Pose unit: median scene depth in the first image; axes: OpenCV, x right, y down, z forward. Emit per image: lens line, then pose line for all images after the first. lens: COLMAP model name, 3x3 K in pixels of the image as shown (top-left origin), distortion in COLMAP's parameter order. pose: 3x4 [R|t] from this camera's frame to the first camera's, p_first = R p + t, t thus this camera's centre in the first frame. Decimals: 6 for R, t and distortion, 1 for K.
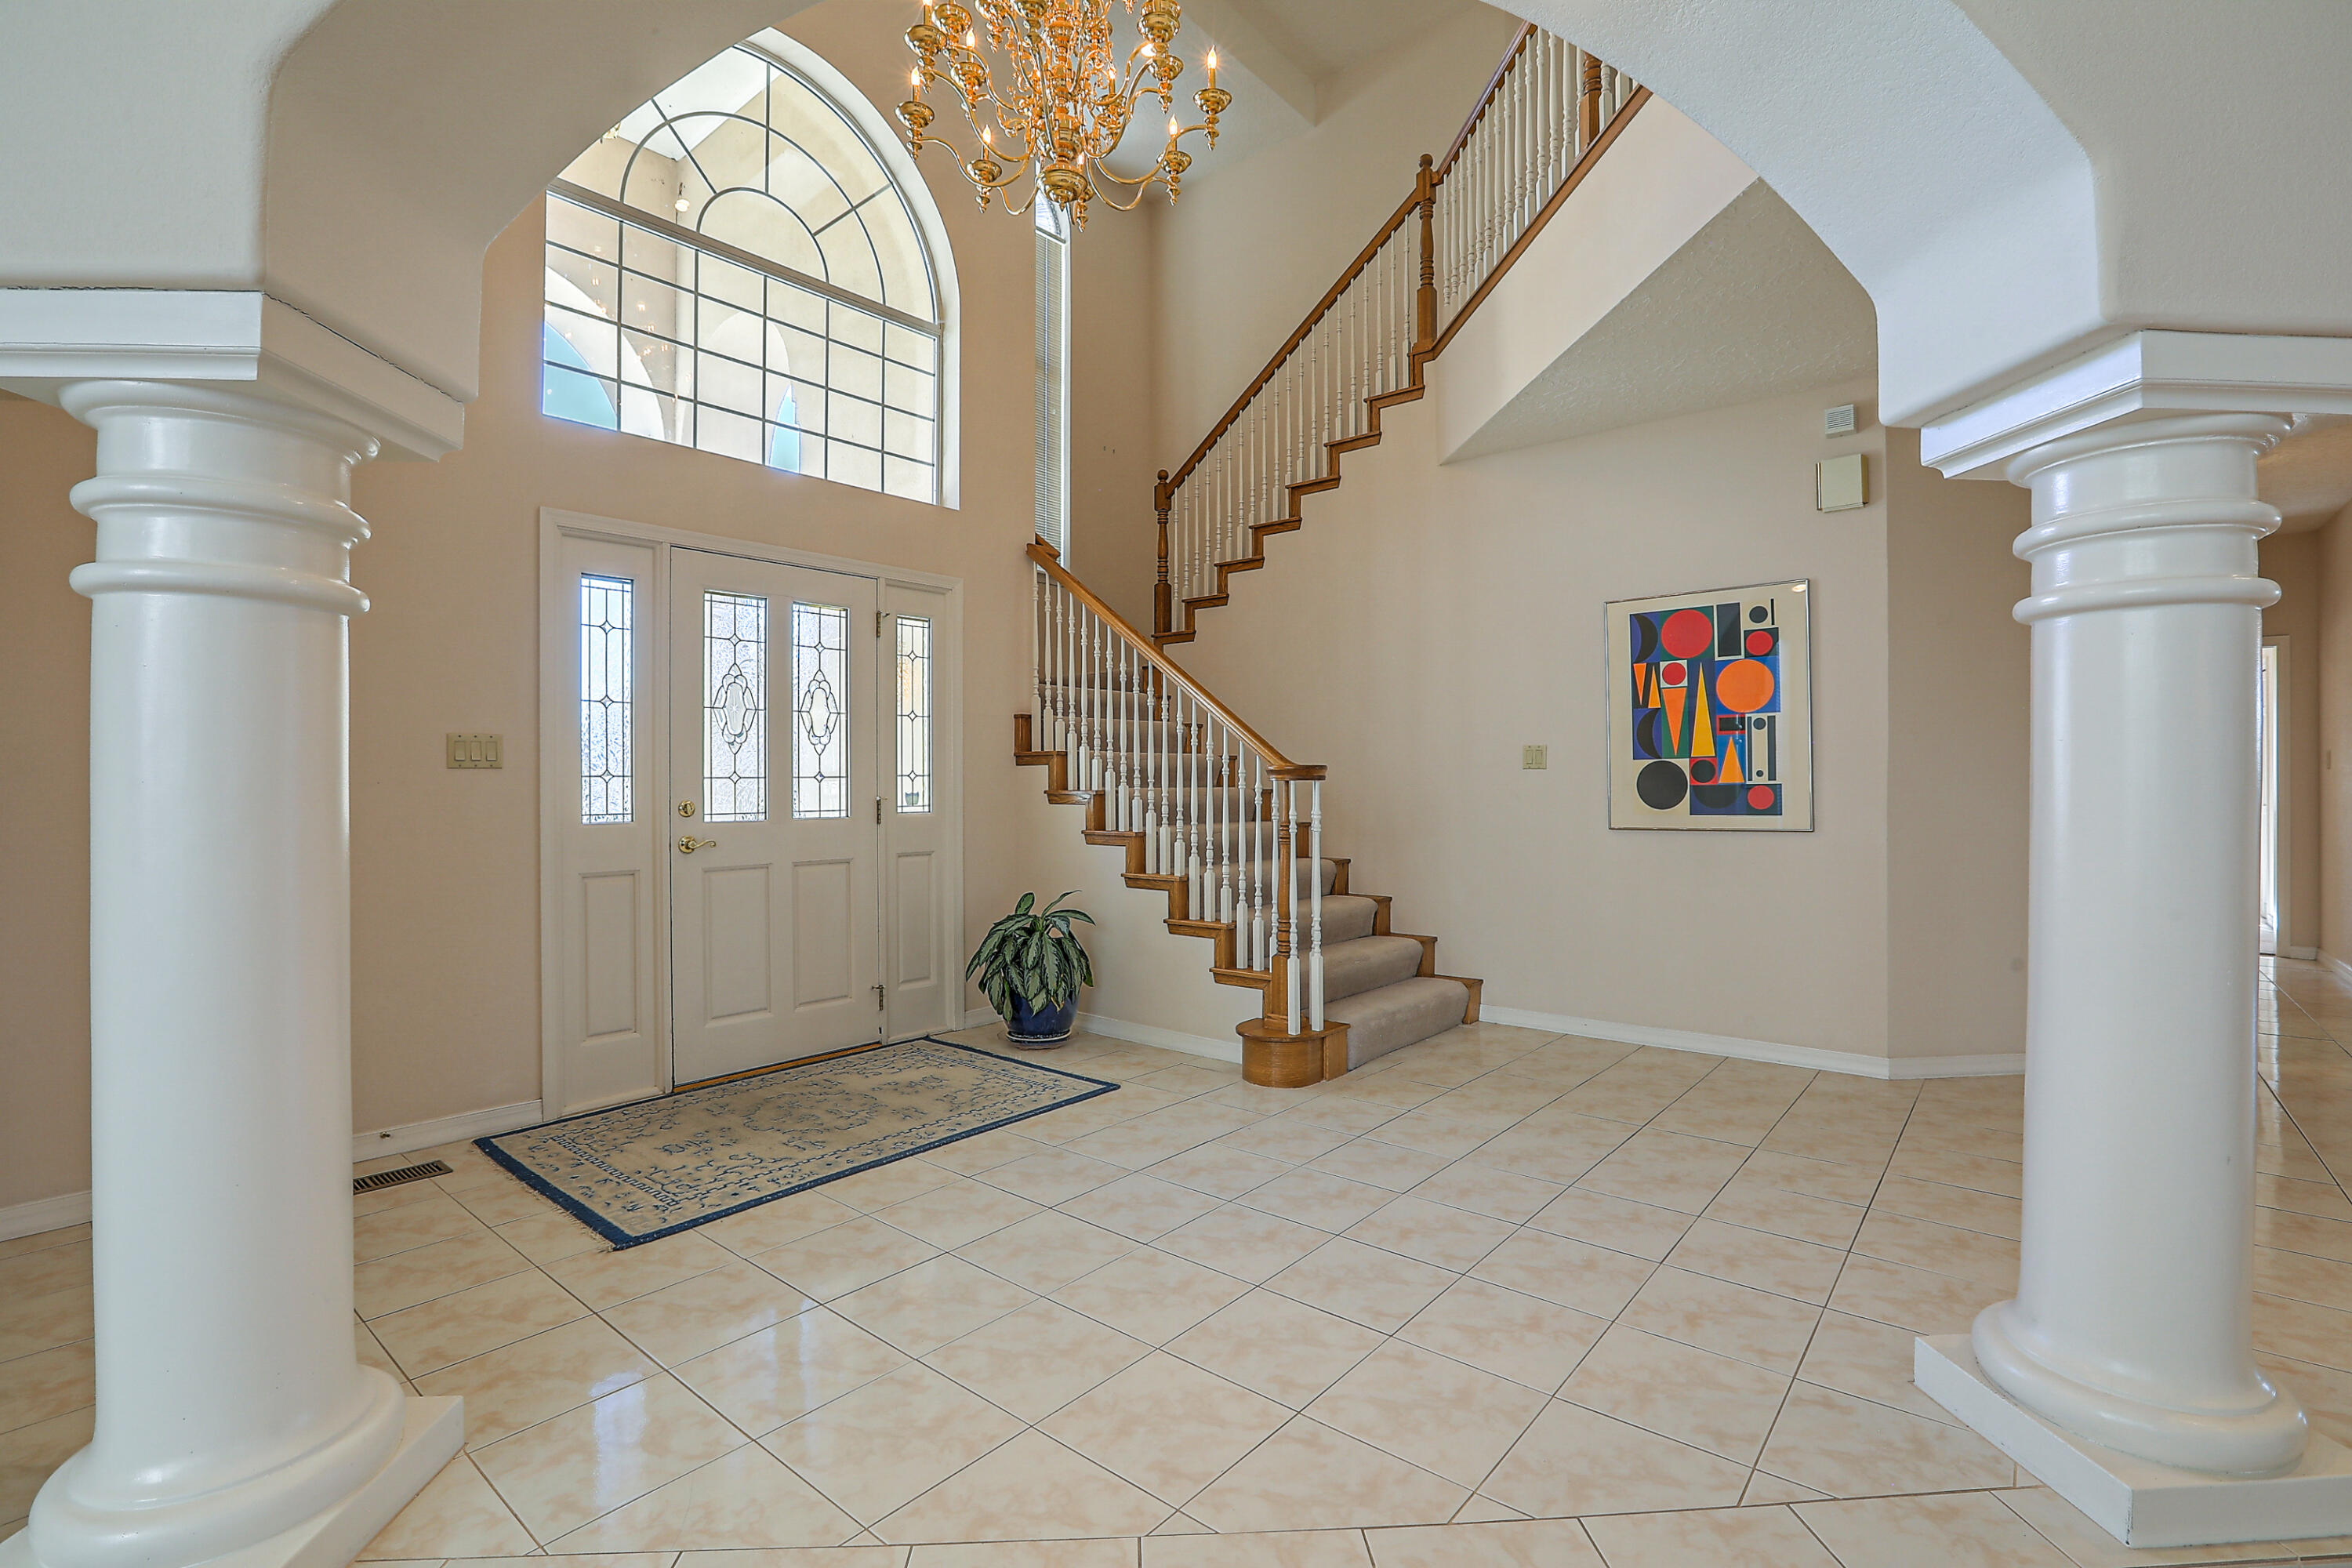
lens RADIAL K [[1066.6, 0, 1181.8], [0, 1066.6, 781.3], [0, 0, 1]] dist [-0.062429, 0.029930]
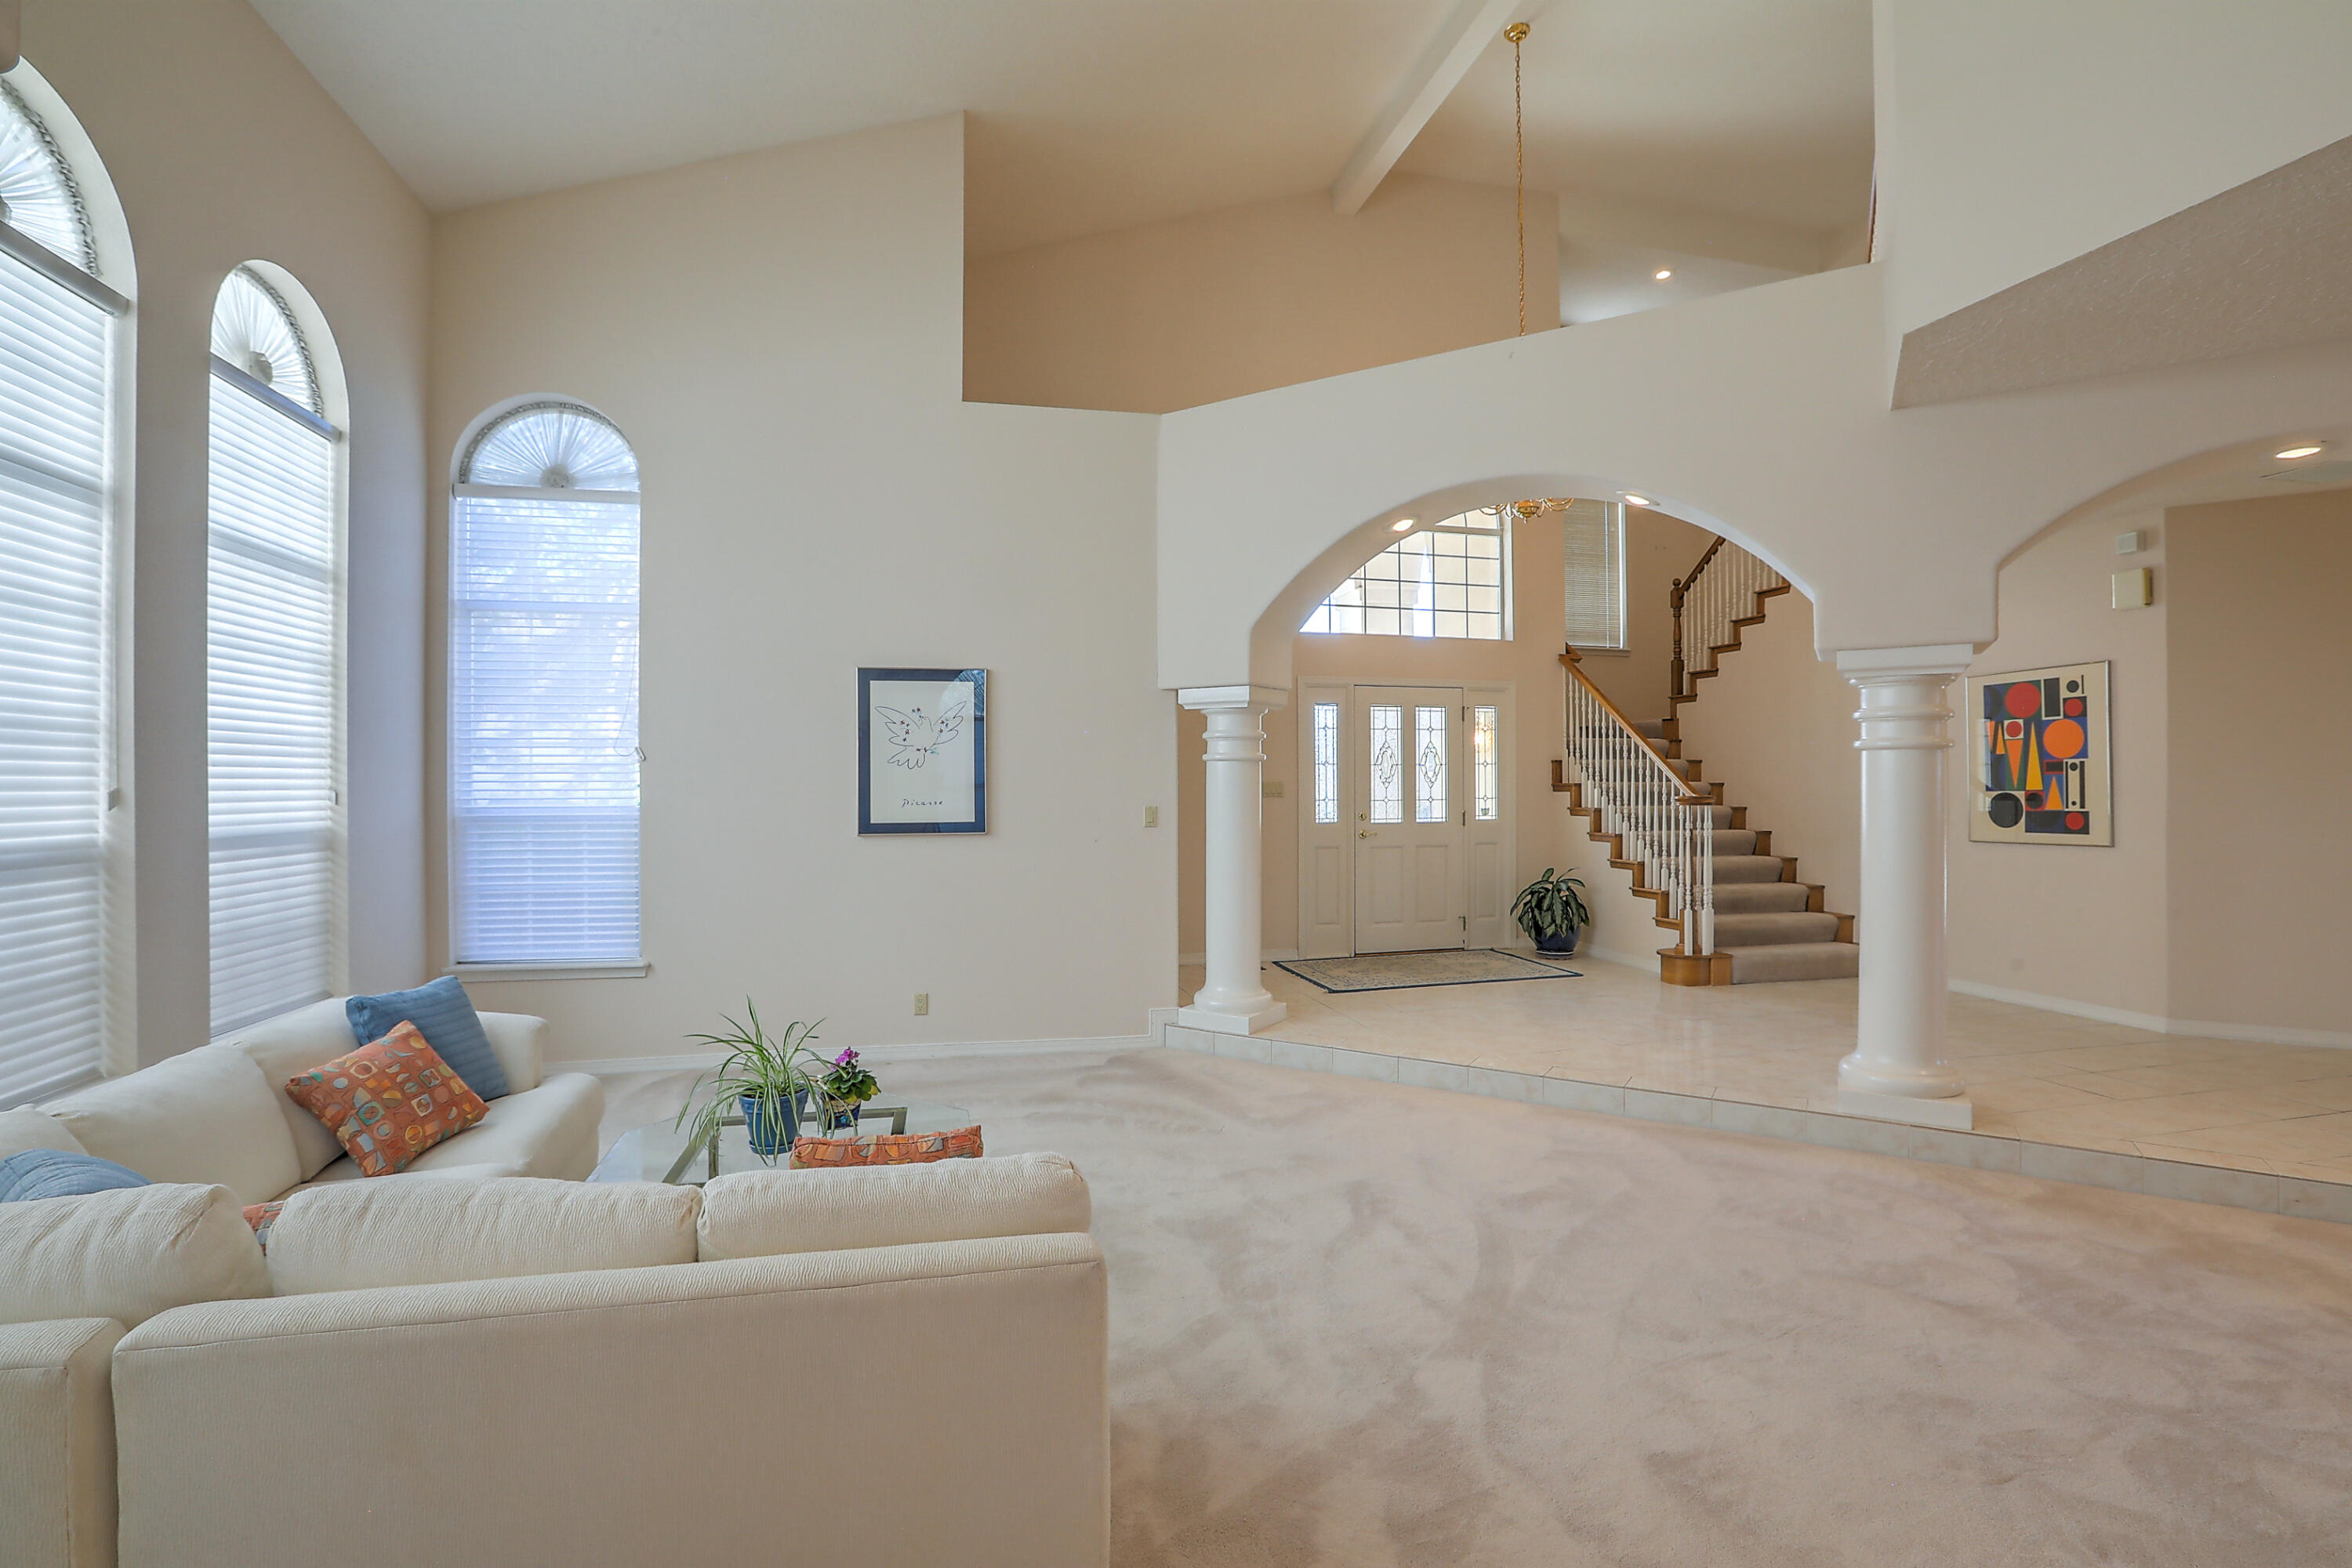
lens RADIAL K [[1066.6, 0, 1181.8], [0, 1066.6, 781.3], [0, 0, 1]] dist [-0.062429, 0.029930]
pose [[0.808696, -0.000695, -0.588226, 0.404205], [0.000624, 1.000000, -0.000325, -0.036120], [0.588226, -0.000104, 0.808696, -0.766889]]
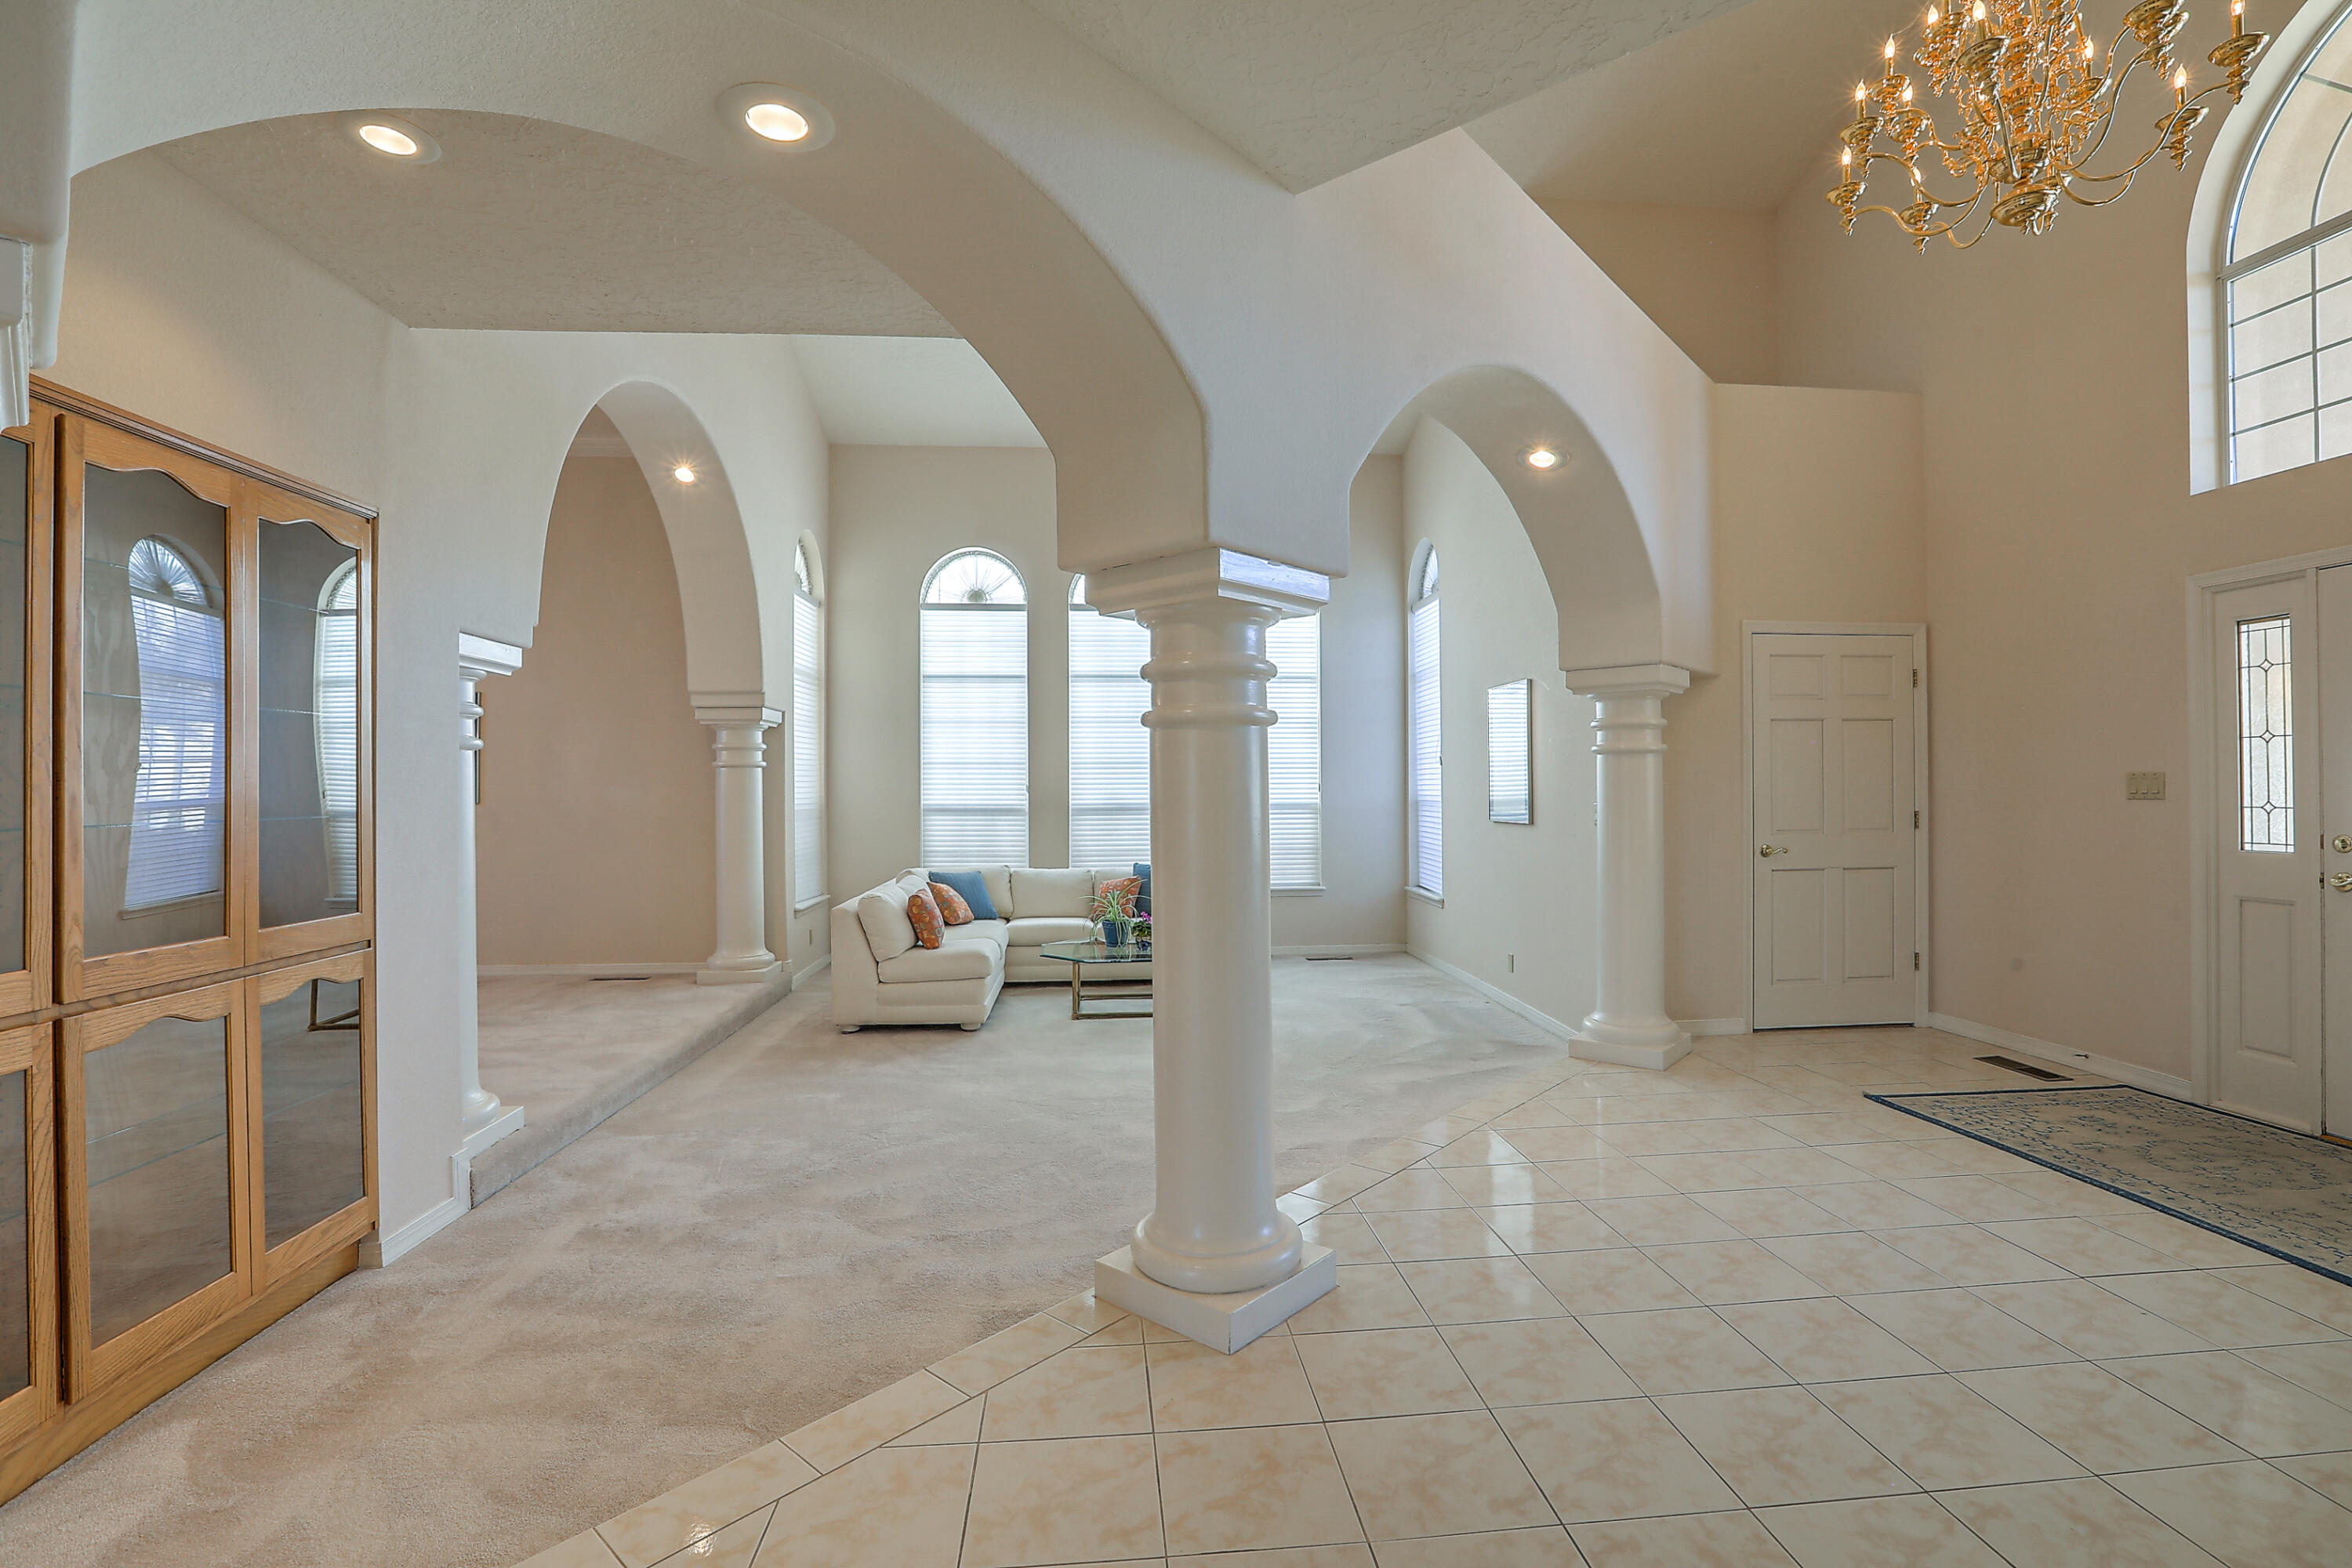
lens RADIAL K [[1066.6, 0, 1181.8], [0, 1066.6, 781.3], [0, 0, 1]] dist [-0.062429, 0.029930]
pose [[-0.704200, 0.004191, -0.709989, 0.825676], [0.007081, 0.999974, -0.001121, -0.032609], [0.709966, -0.005817, -0.704212, 0.830243]]
